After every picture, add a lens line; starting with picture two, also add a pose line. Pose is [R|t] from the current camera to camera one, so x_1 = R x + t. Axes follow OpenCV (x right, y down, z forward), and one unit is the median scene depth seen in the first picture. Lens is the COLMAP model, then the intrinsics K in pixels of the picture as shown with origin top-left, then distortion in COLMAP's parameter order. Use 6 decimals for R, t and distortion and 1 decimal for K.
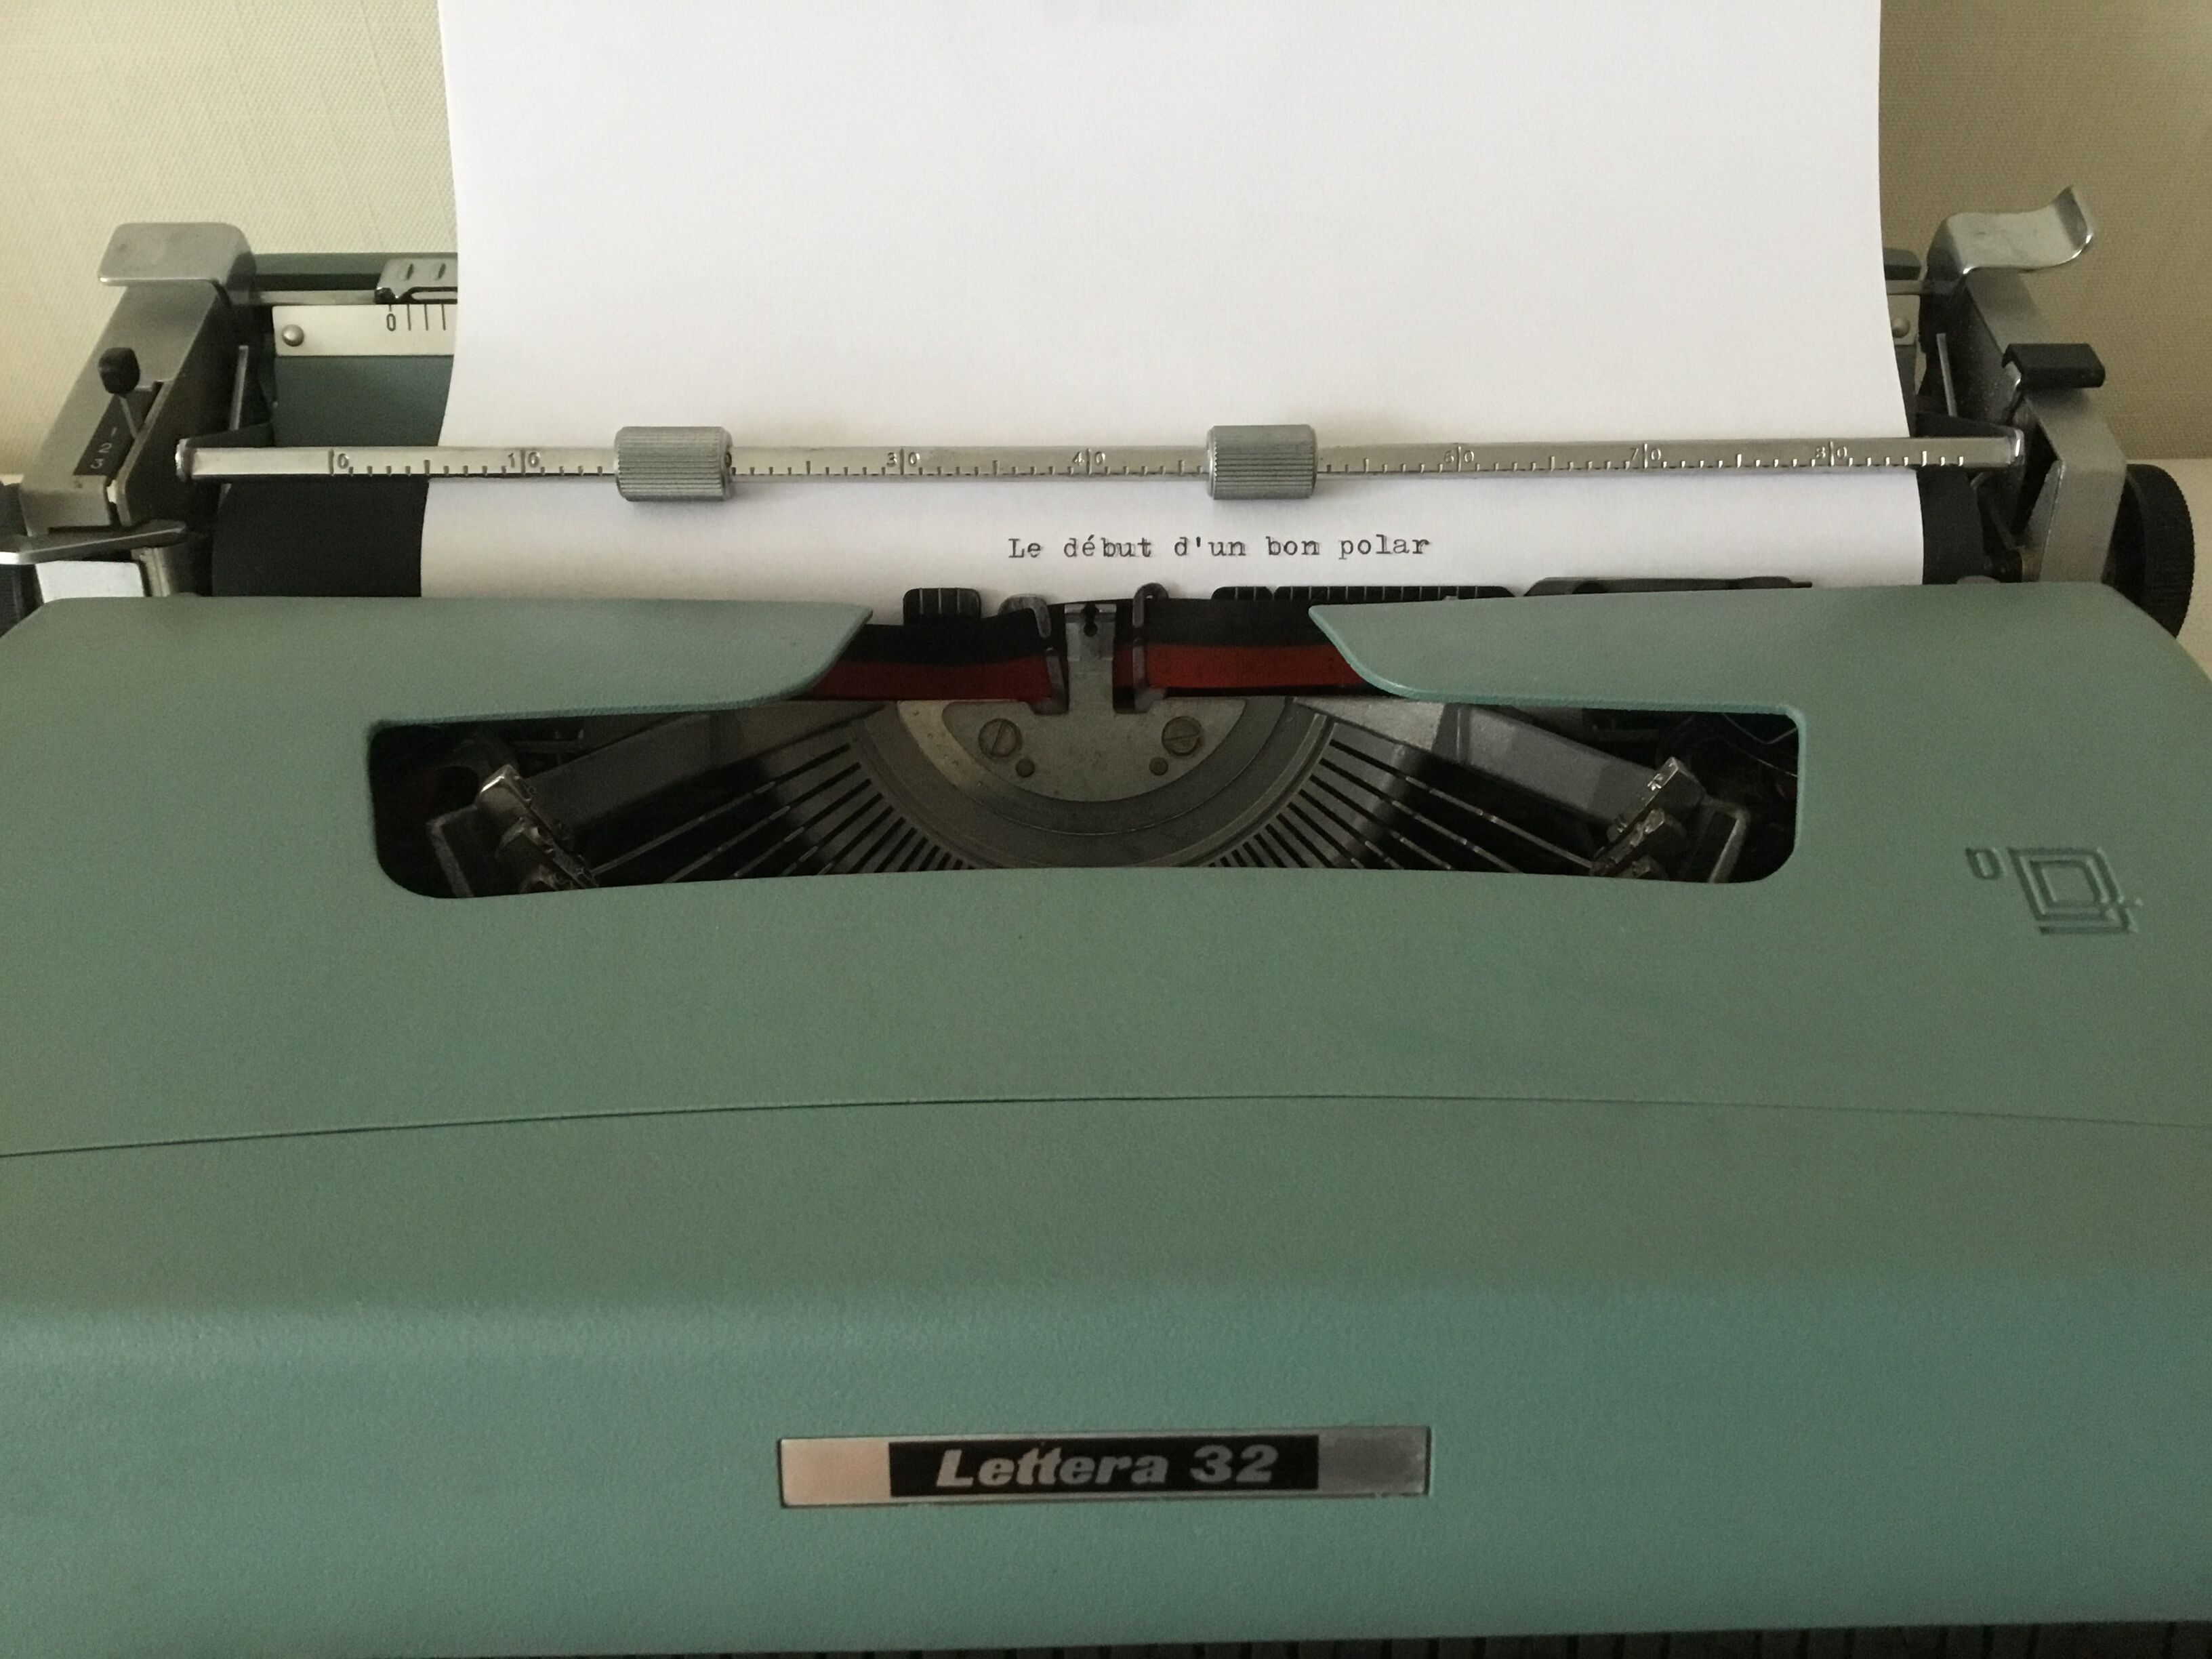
lens RADIAL K [[2029.1, 0, 1106.0], [0, 2029.1, 829.5], [0, 0, 1]] dist [0.112137, -0.260644]
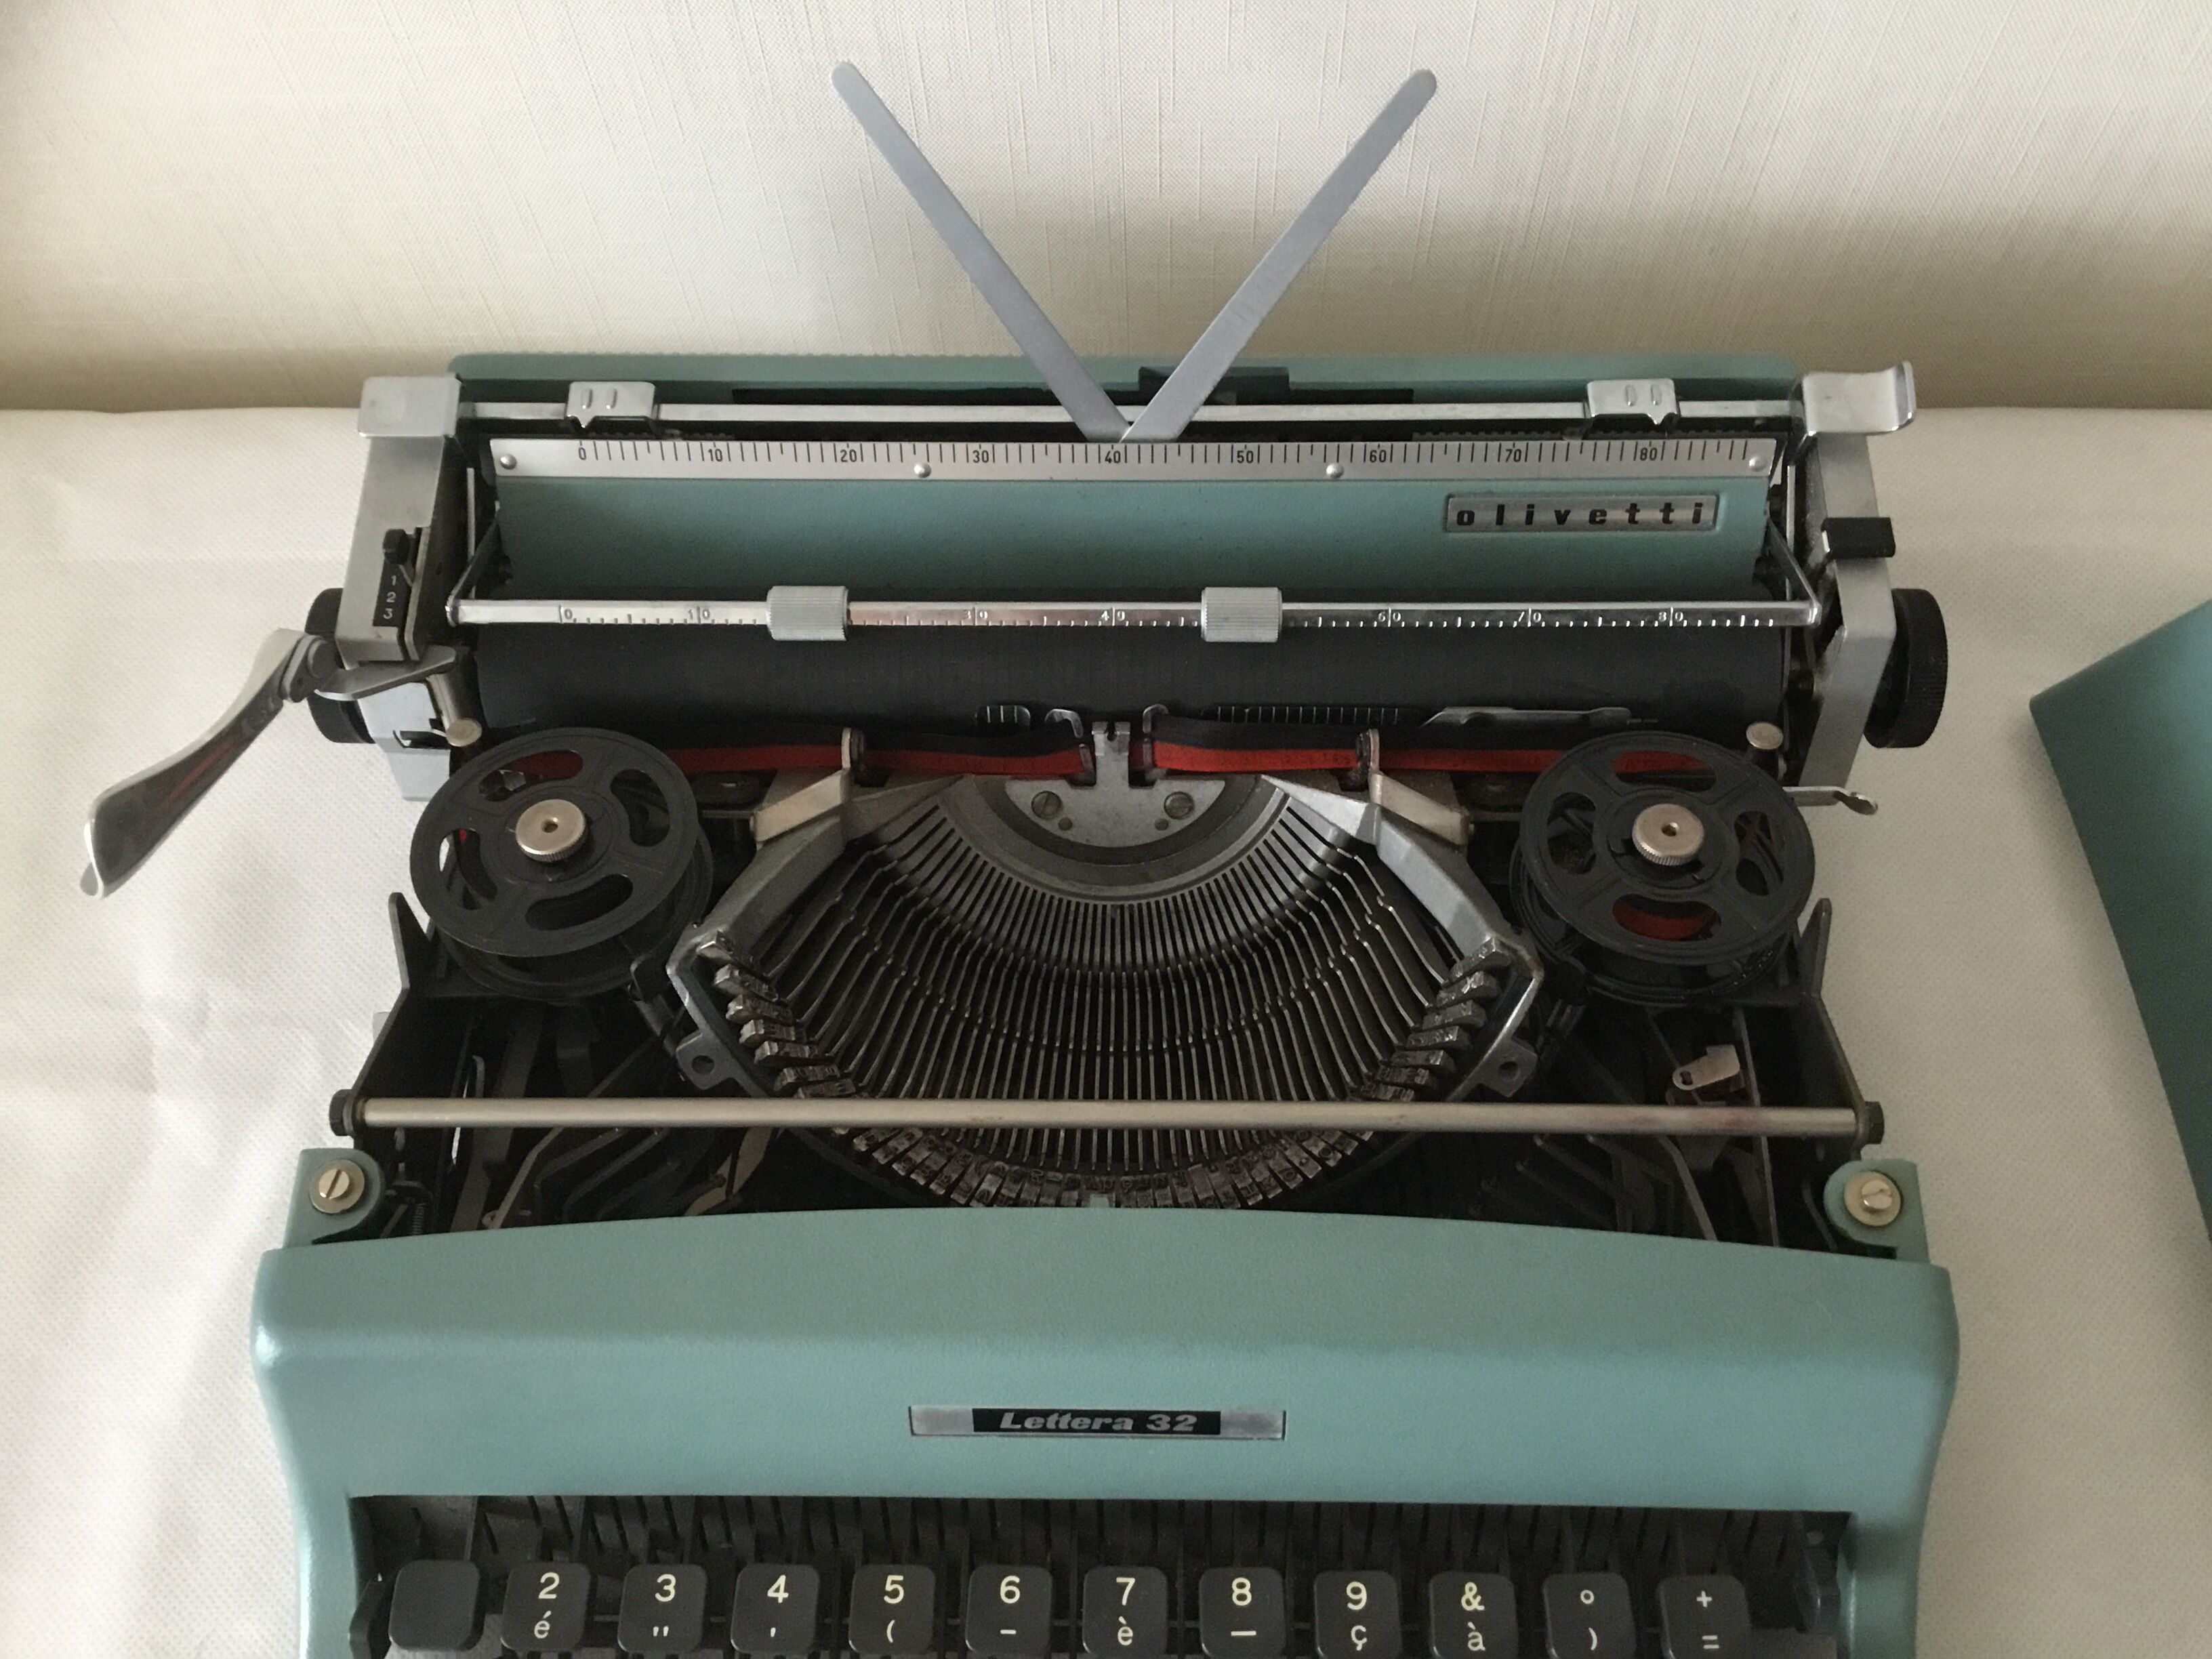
lens RADIAL K [[2029.1, 0, 1106.0], [0, 2029.1, 829.5], [0, 0, 1]] dist [0.112137, -0.260644]
pose [[0.998963, 0.019951, -0.040917, 0.045869], [-0.005495, 0.945121, 0.326674, -0.490749], [0.045189, -0.326111, 0.944251, -0.316799]]
